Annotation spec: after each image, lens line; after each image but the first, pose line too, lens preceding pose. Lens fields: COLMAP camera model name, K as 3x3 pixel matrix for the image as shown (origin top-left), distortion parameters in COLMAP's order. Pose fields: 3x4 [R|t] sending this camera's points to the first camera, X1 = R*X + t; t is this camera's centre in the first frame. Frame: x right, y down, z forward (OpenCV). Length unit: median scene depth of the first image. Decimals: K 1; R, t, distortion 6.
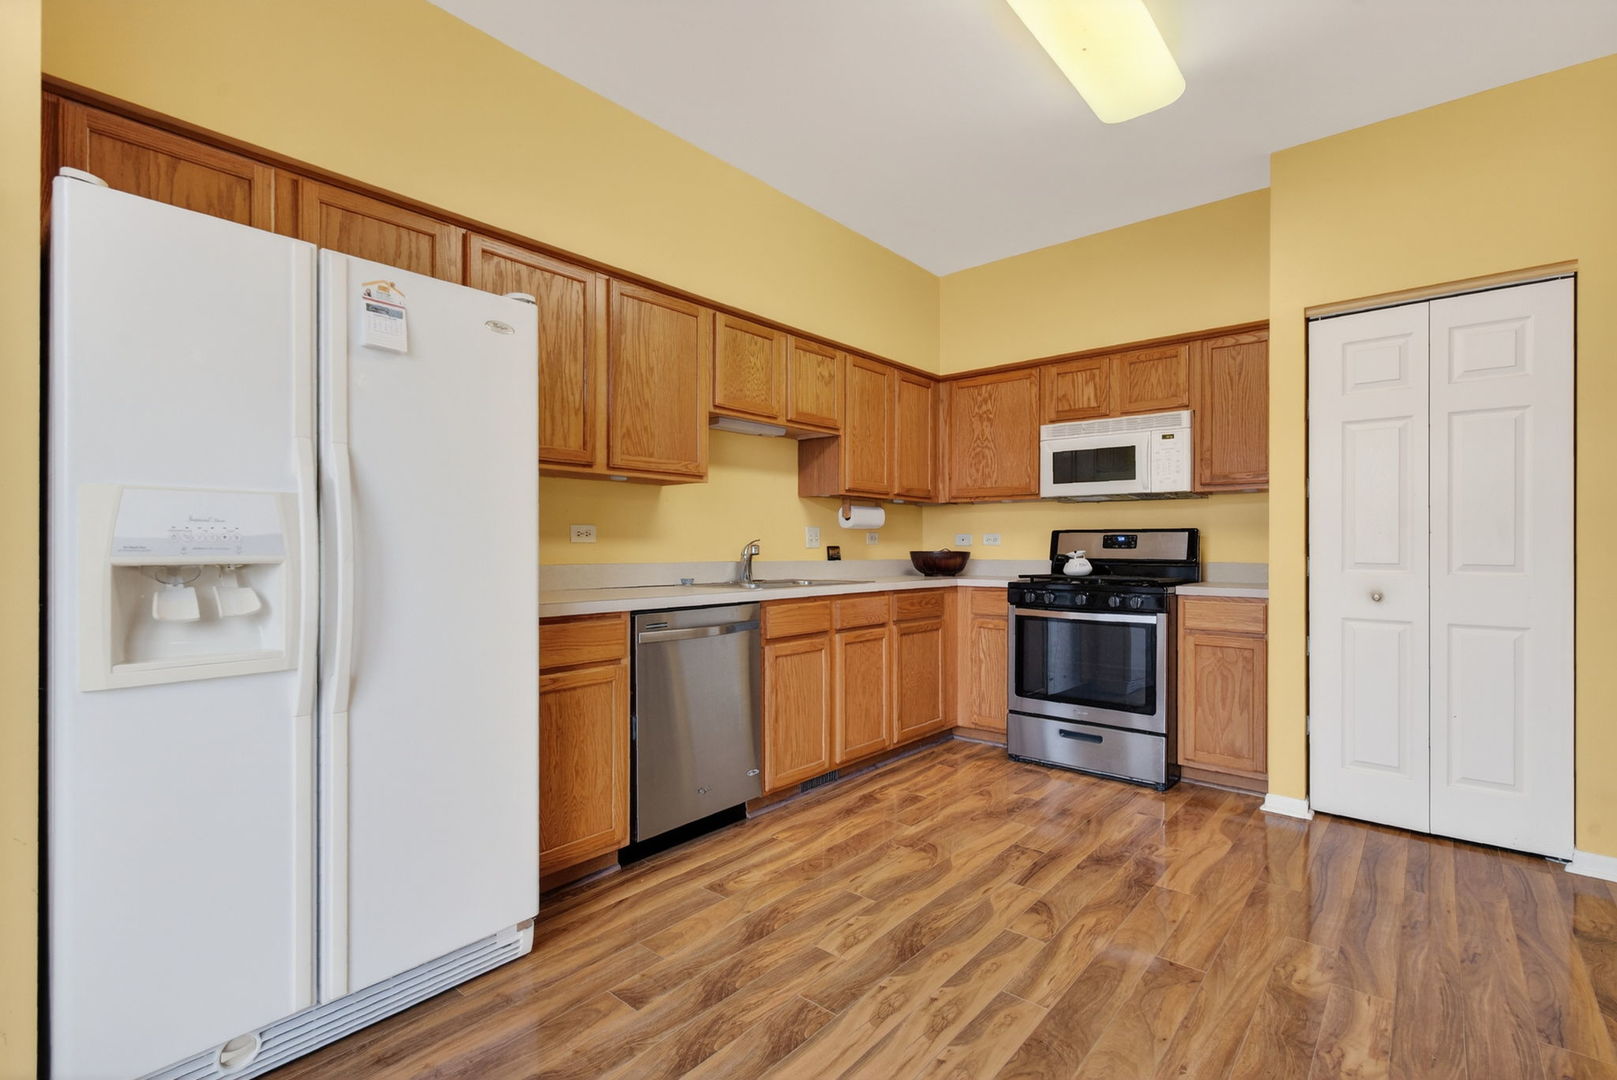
lens RADIAL K [[739.5, 0, 808.1], [0, 739.5, 550.2], [0, 0, 1]] dist [-0.000585, -0.000223]
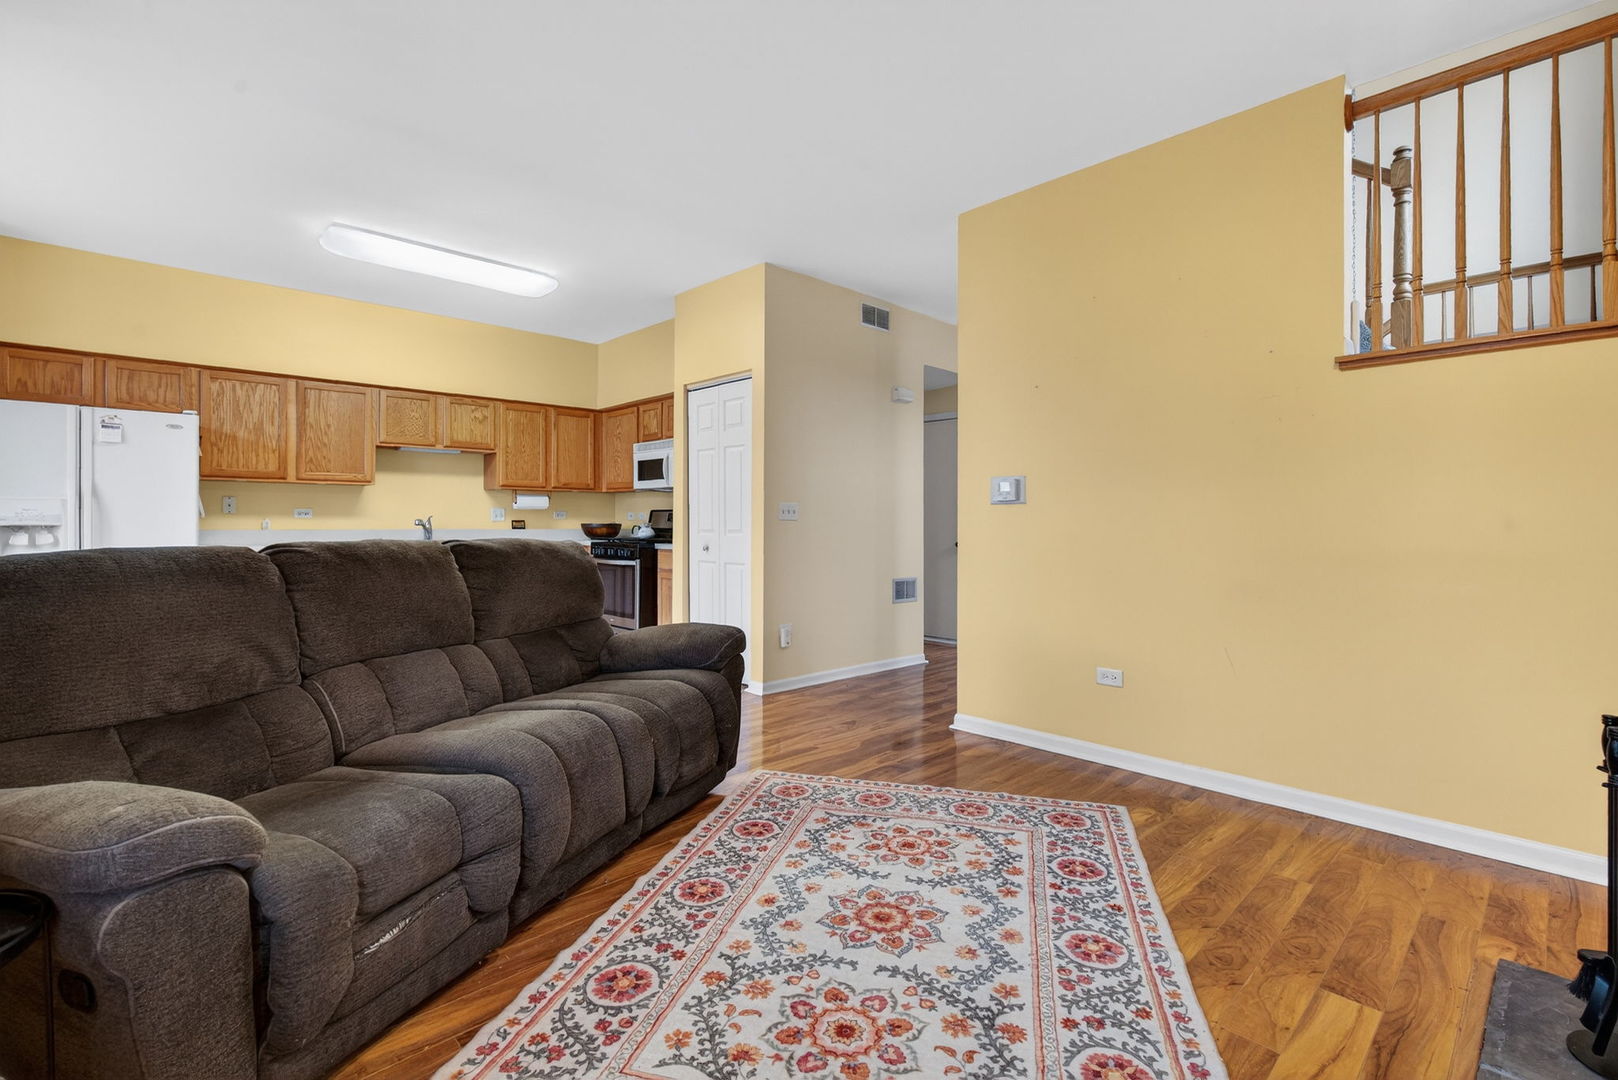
lens RADIAL K [[736.8, 0, 812.0], [0, 736.8, 524.0], [0, 0, 1]] dist [-0.002068, 0.000608]
pose [[0.995860, 0.000302, -0.090904, 1.126212], [-0.000481, 0.999998, -0.001947, 0.007046], [0.090904, 0.001983, 0.995858, -0.711868]]
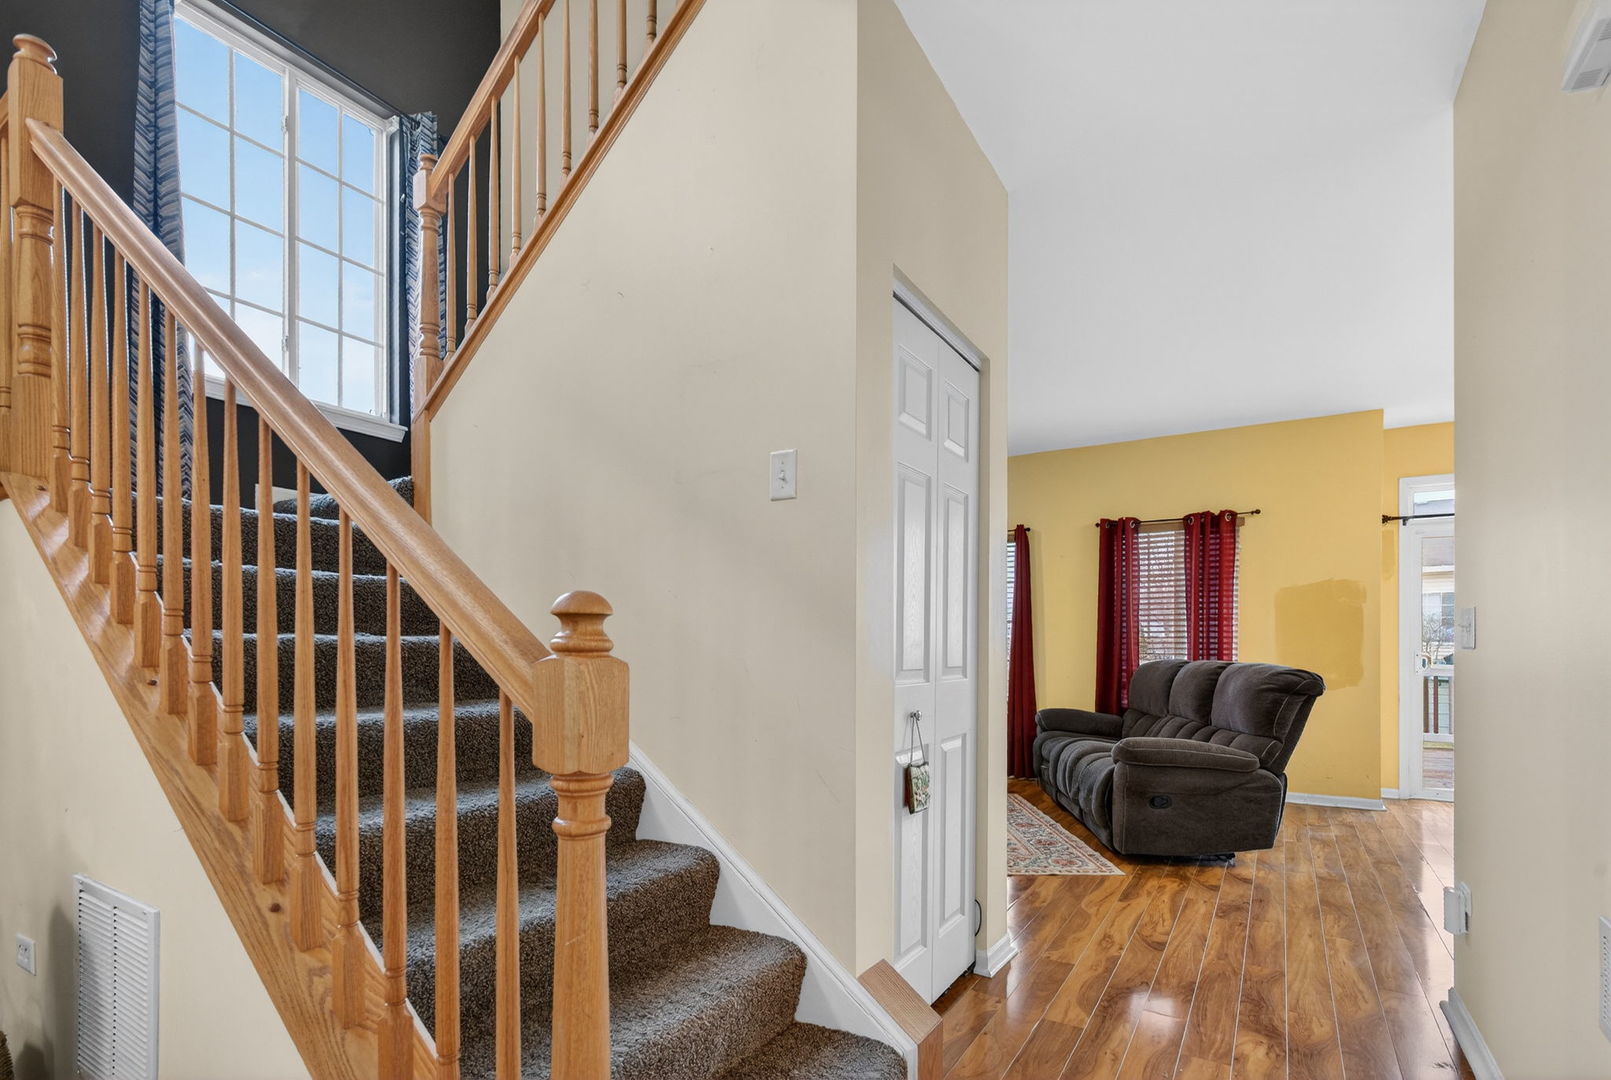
lens RADIAL K [[762.1, 0, 809.6], [0, 762.1, 642.8], [0, 0, 1]] dist [-0.000812, 0.000145]
pose [[-0.988061, -0.003601, -0.154021, 1.638460], [-0.002758, 0.999980, -0.005689, -0.002042], [0.154039, -0.005196, -0.988051, 1.450270]]
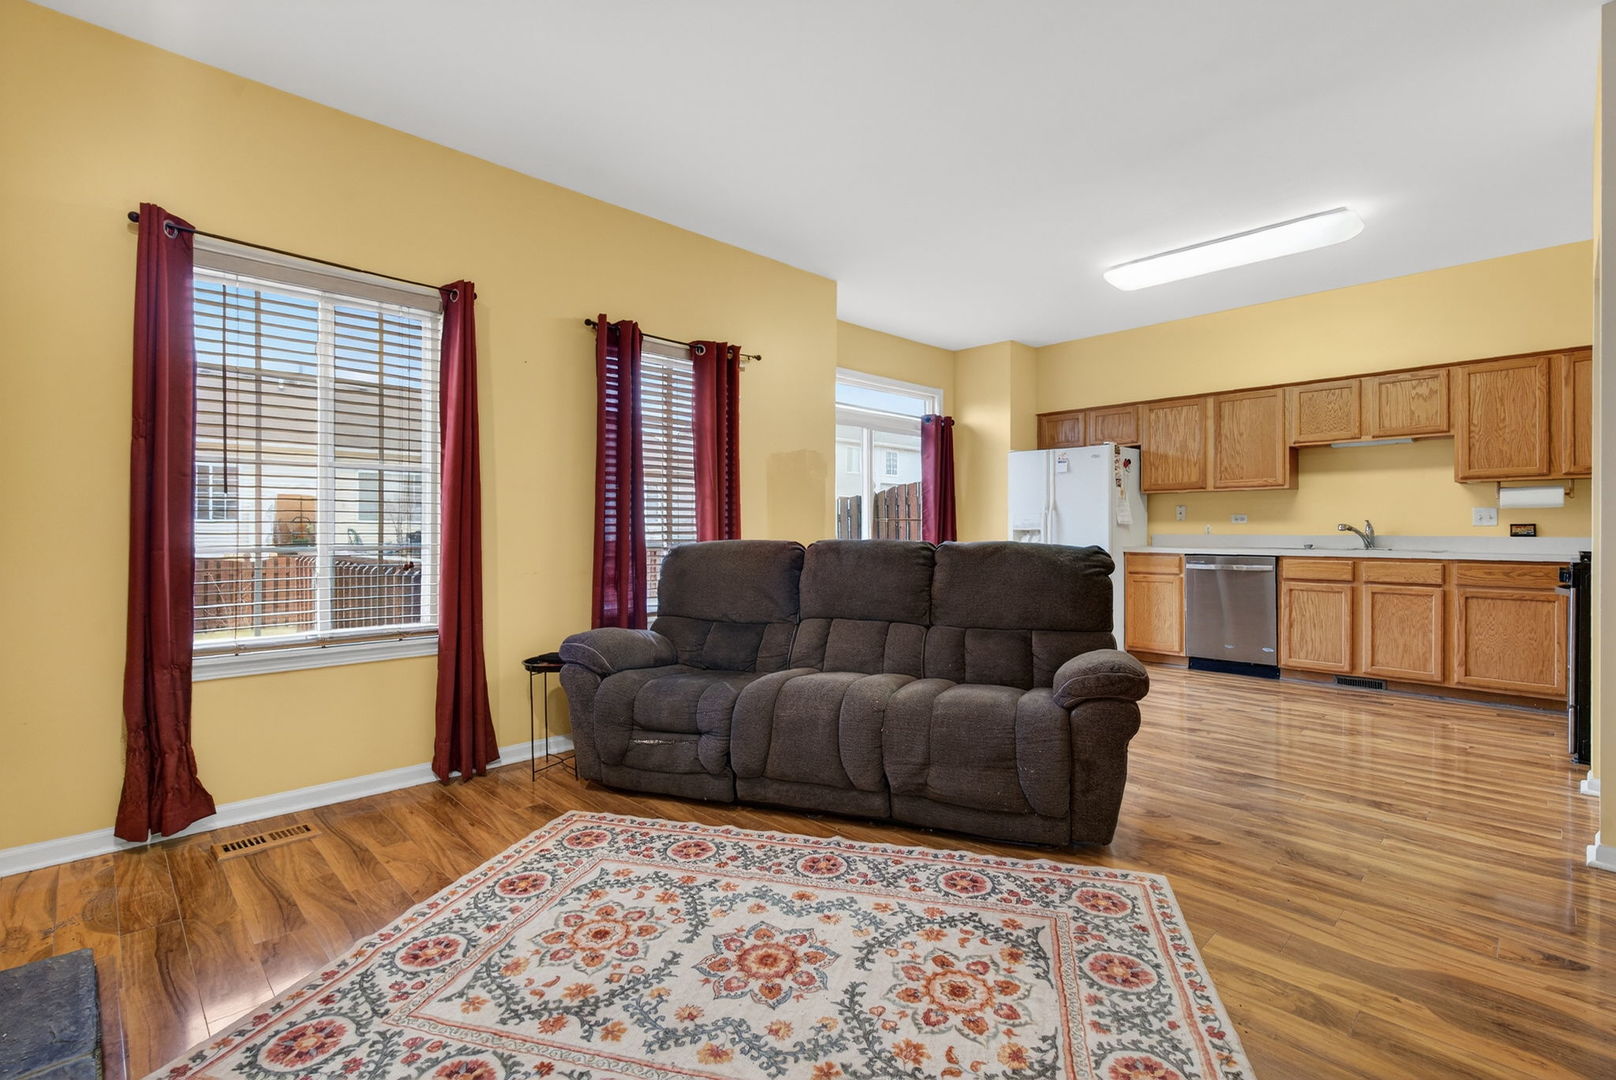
lens RADIAL K [[735.8, 0, 811.0], [0, 735.8, 524.0], [0, 0, 1]] dist [-0.002068, 0.000608]
pose [[-0.085317, -0.007239, -0.996328, 1.726846], [-0.001702, 0.999973, -0.007120, 0.006702], [0.996352, 0.001088, -0.085327, 0.038333]]
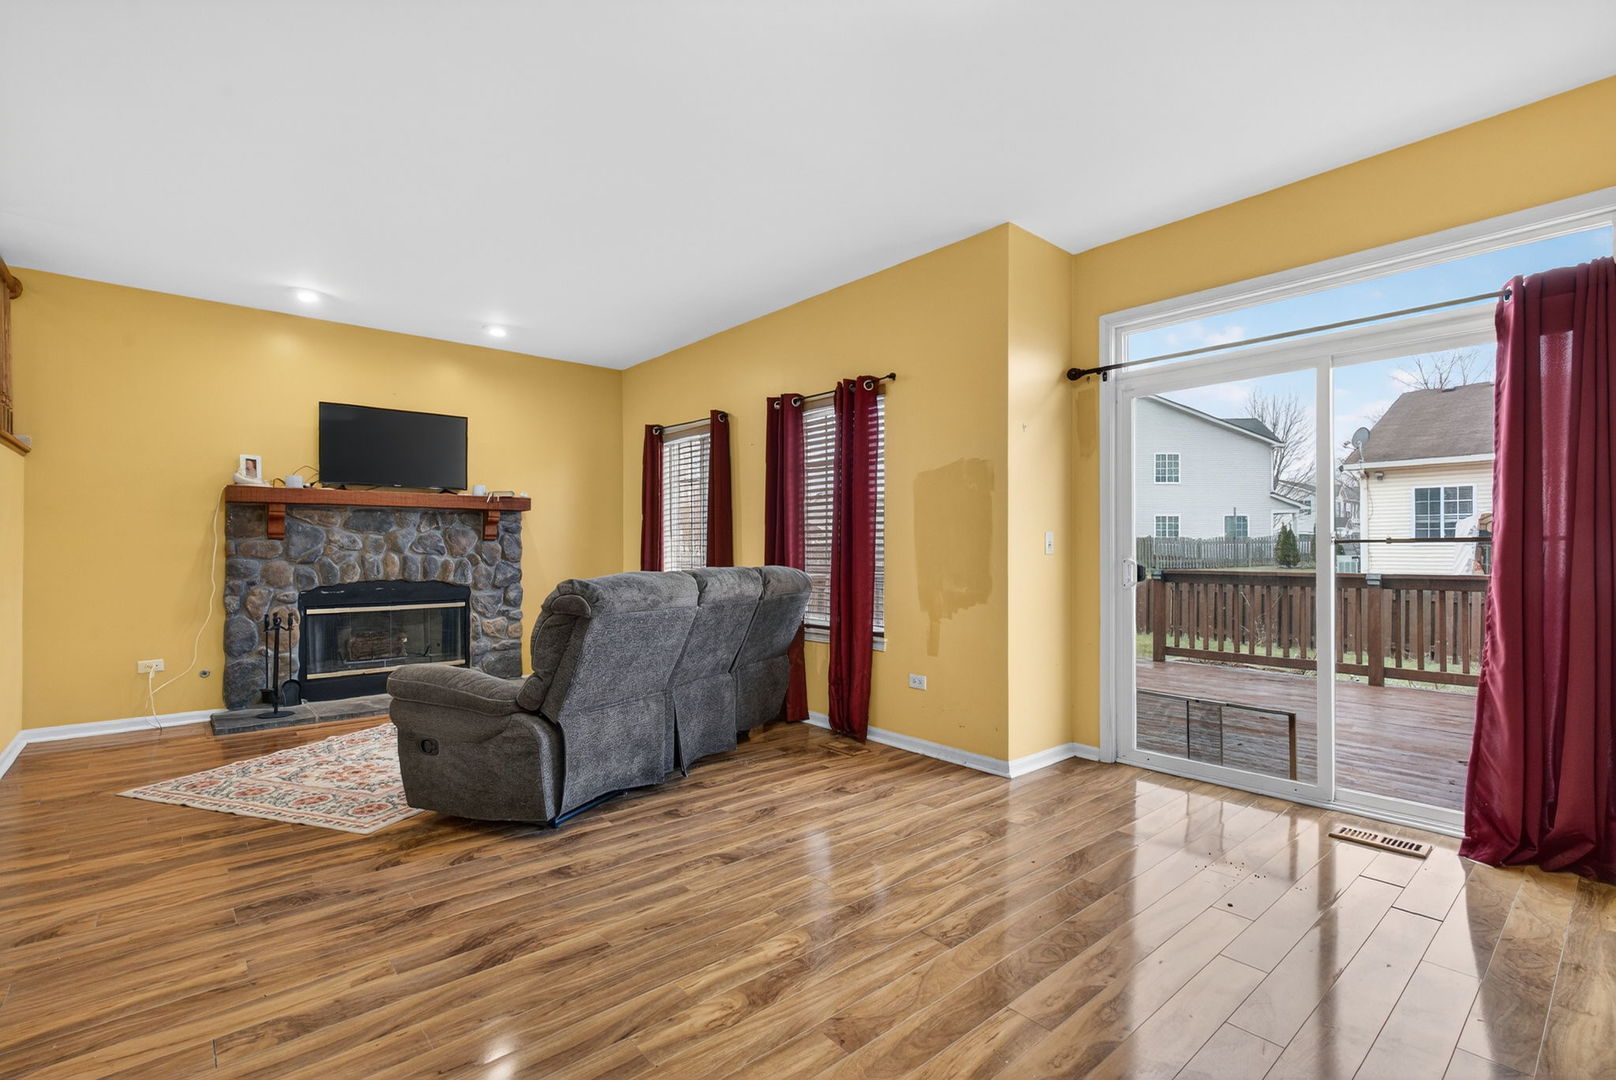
lens RADIAL K [[733.6, 0, 808.0], [0, 733.6, 540.0], [0, 0, 1]] dist [-0.001588, -0.000062]
pose [[-0.989835, -0.000094, 0.142220, 0.261858], [-0.001705, 0.999936, -0.011211, -0.008160], [-0.142210, -0.011339, -0.989772, 1.181970]]
